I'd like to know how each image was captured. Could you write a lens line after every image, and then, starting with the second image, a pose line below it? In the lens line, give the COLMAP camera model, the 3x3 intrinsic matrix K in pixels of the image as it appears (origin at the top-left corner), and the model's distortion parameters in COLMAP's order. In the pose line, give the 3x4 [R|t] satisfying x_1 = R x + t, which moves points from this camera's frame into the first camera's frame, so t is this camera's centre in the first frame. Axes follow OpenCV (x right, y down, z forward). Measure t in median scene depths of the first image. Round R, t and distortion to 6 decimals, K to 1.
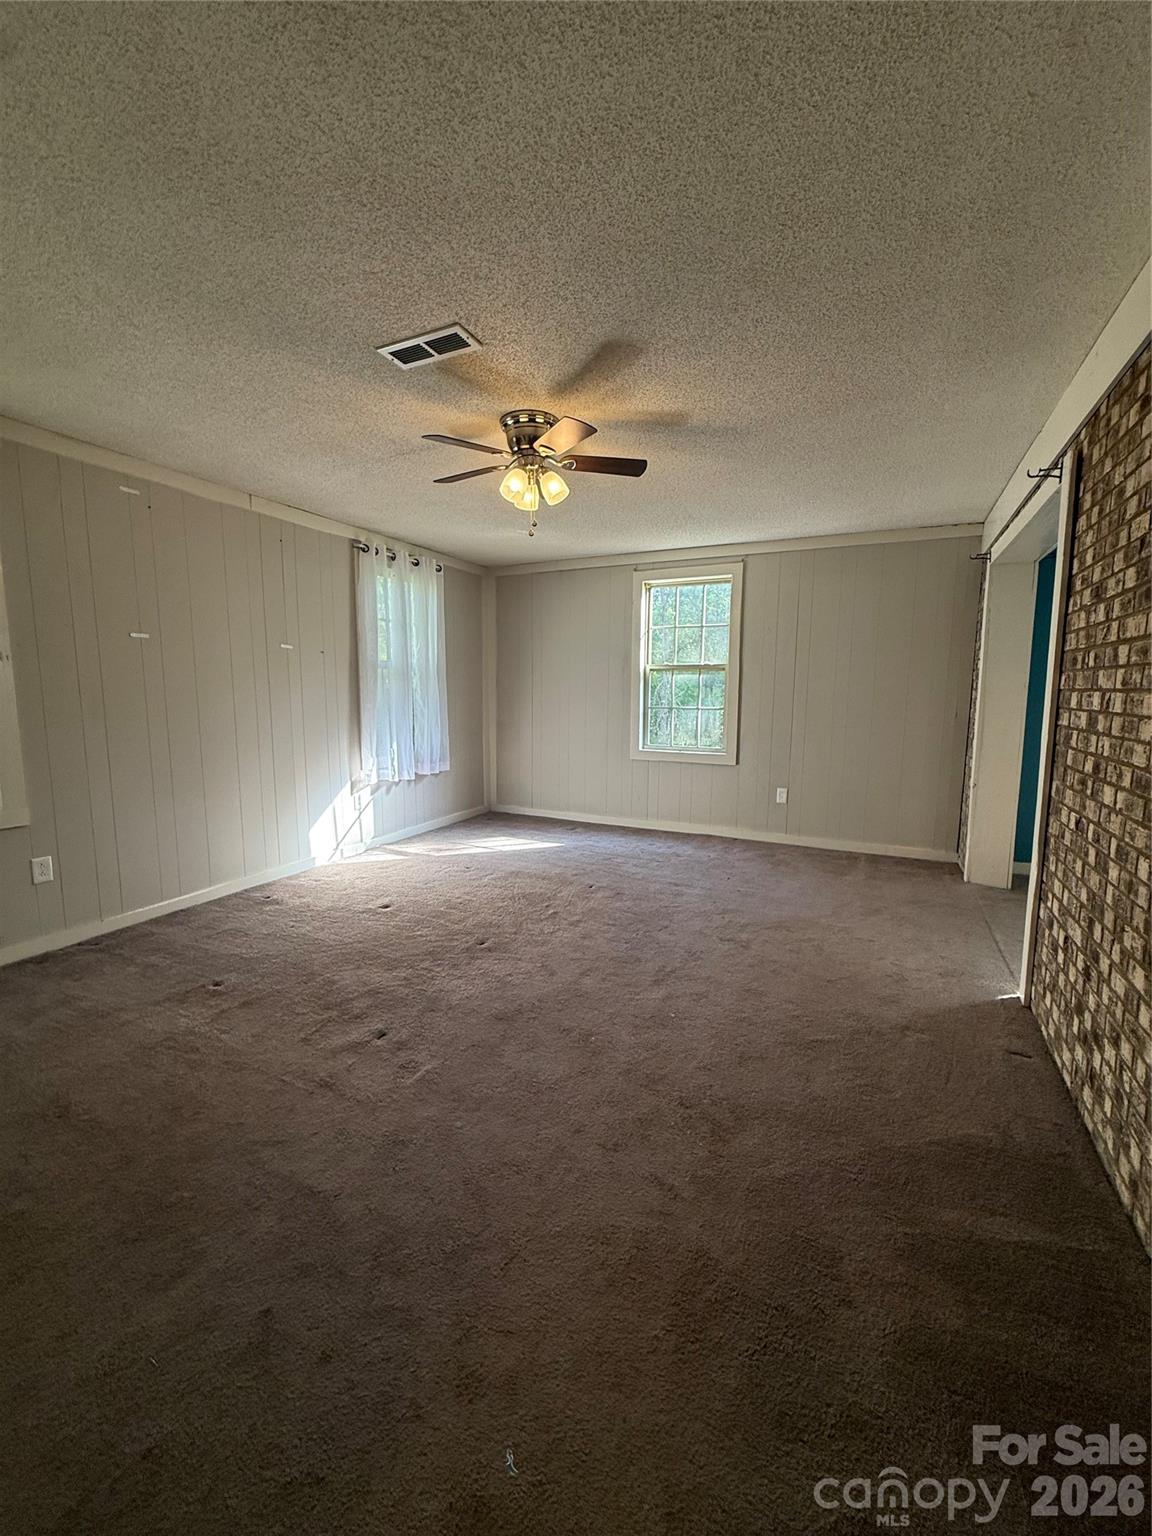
lens RADIAL K [[611.9, 0, 573.5], [0, 611.9, 763.8], [0, 0, 1]] dist [-0.003970, 0.001257]
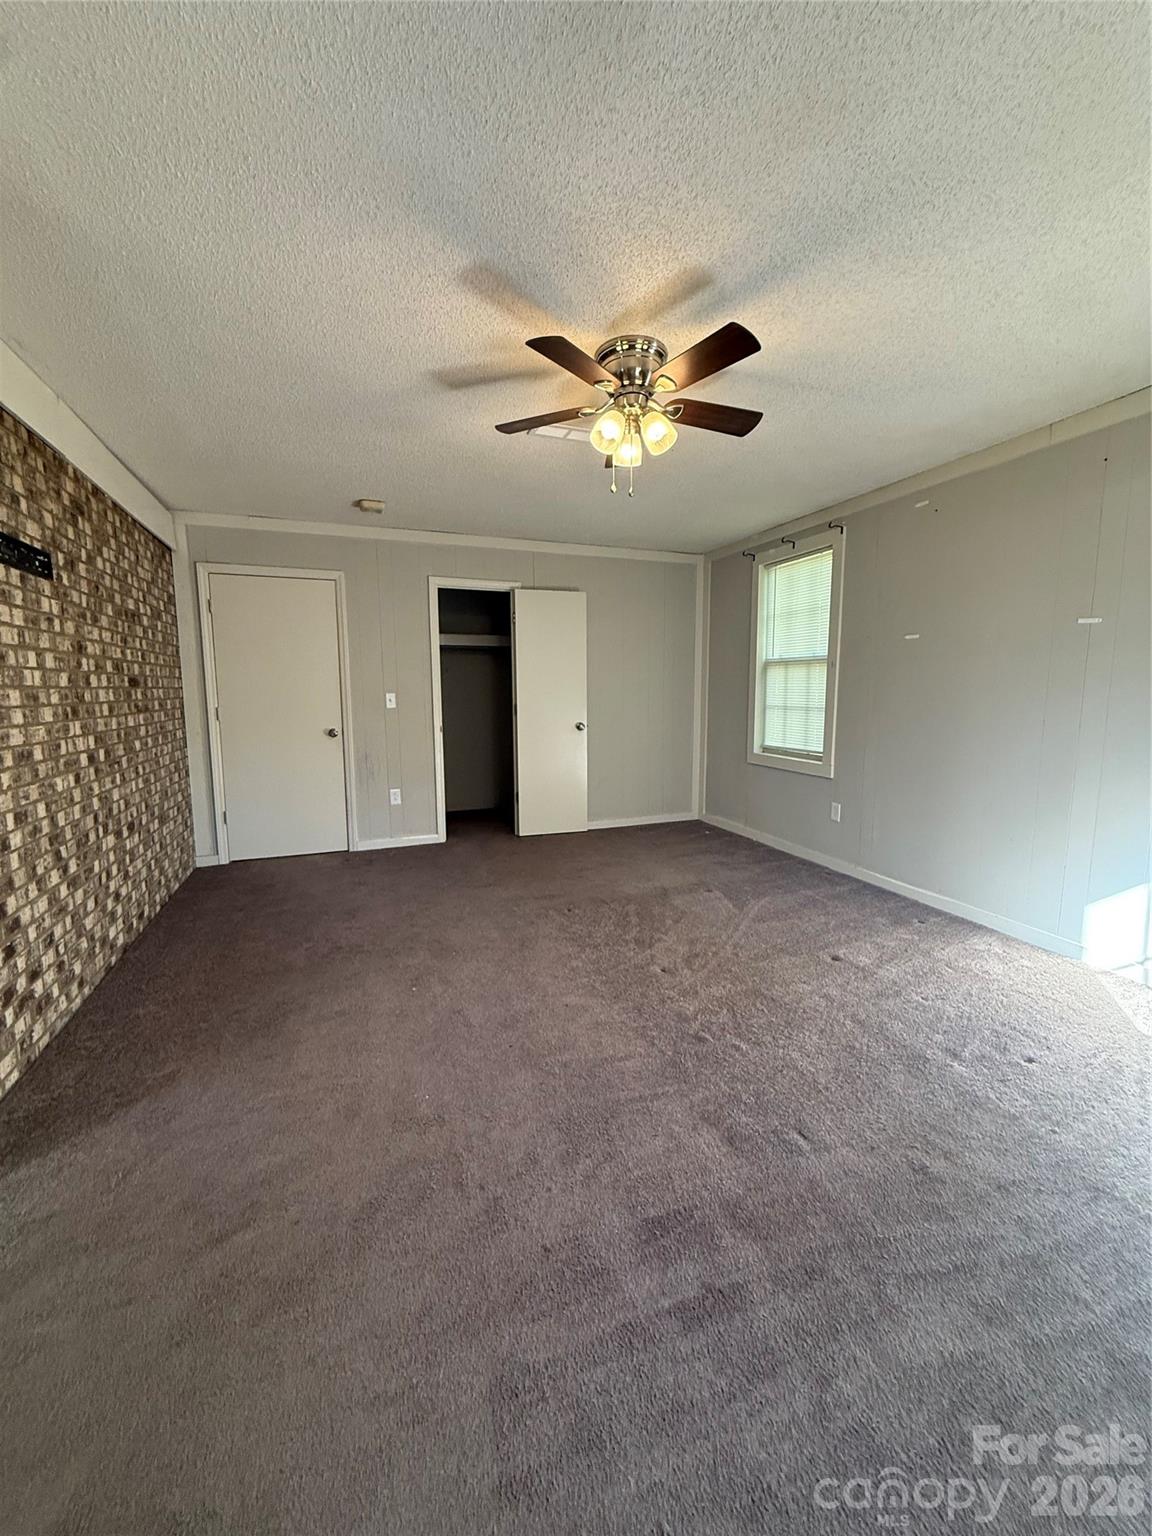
lens RADIAL K [[611.9, 0, 575.3], [0, 611.9, 765.9], [0, 0, 1]] dist [-0.003970, 0.001257]
pose [[-0.686121, 0.091271, -0.721740, 0.500390], [-0.083486, 0.975665, 0.202749, -0.150054], [0.722682, 0.199365, -0.661804, 1.296275]]
